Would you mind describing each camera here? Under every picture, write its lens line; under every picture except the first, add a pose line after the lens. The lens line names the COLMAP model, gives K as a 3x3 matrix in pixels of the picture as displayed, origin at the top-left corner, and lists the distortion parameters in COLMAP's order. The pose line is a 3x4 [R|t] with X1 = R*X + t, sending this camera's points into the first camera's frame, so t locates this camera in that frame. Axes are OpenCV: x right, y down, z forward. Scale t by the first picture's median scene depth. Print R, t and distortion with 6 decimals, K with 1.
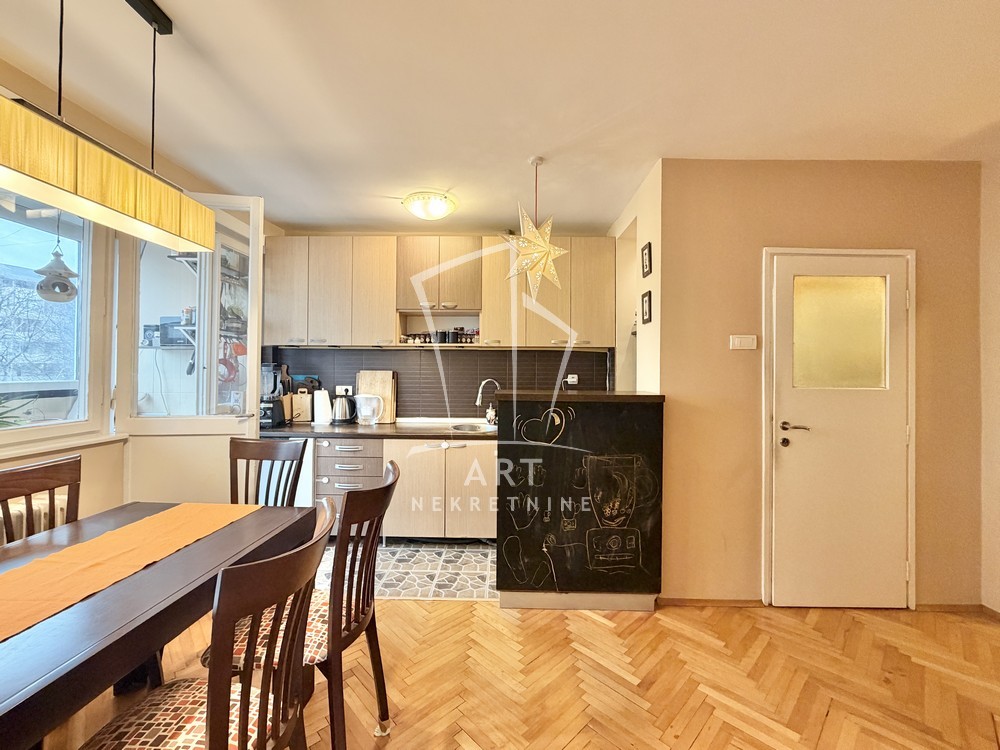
lens RADIAL K [[400.8, 0, 500.9], [0, 400.8, 371.6], [0, 0, 1]] dist [-0.000930, 0.000499]
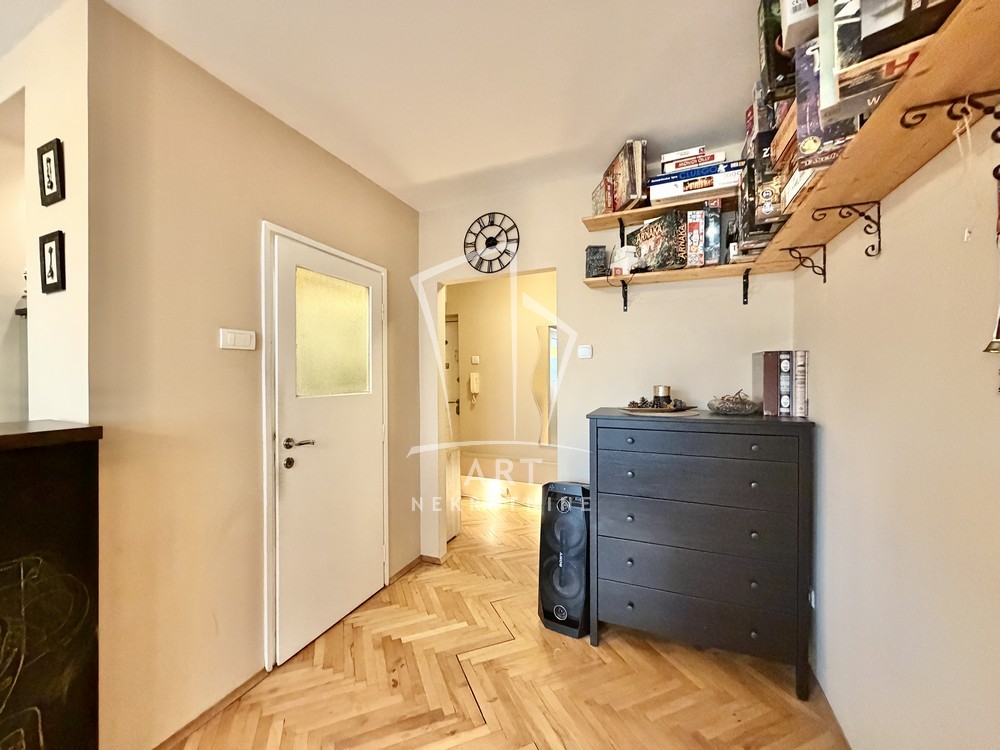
lens RADIAL K [[400.8, 0, 500.9], [0, 400.8, 371.6], [0, 0, 1]] dist [-0.000930, 0.000499]
pose [[0.382012, -0.002450, 0.924154, 0.104479], [0.024107, 0.999683, -0.007315, 0.002608], [-0.923843, 0.025073, 0.381949, 0.265129]]
